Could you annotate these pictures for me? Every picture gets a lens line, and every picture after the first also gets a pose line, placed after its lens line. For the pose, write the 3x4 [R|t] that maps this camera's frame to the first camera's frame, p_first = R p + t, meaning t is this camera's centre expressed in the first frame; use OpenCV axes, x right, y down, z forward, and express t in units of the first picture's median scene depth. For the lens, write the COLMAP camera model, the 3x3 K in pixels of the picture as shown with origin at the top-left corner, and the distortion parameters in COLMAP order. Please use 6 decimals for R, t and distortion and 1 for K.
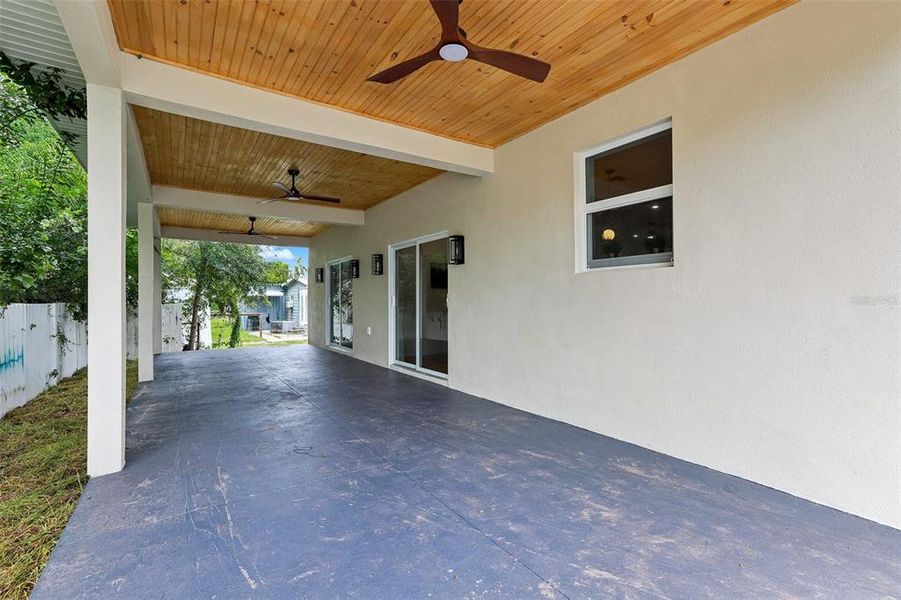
lens RADIAL K [[404.2, 0, 450.6], [0, 404.2, 300.8], [0, 0, 1]] dist [-0.009272, 0.001095]
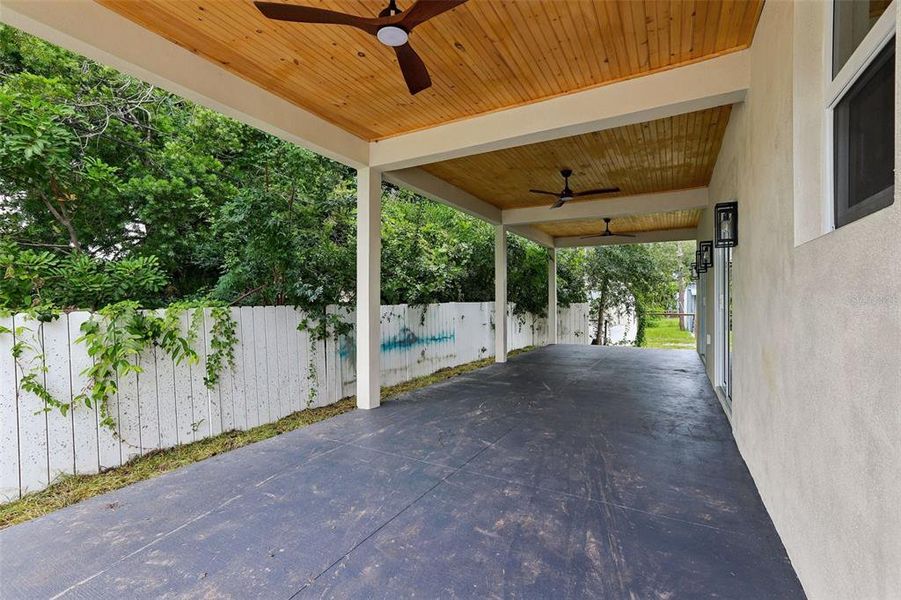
lens RADIAL K [[404.2, 0, 451.1], [0, 404.2, 300.6], [0, 0, 1]] dist [-0.009272, 0.001095]
pose [[0.455224, 0.003049, -0.890372, 0.659806], [-0.001605, 0.999995, 0.002604, -0.006102], [0.890375, 0.000243, 0.455227, 0.509908]]
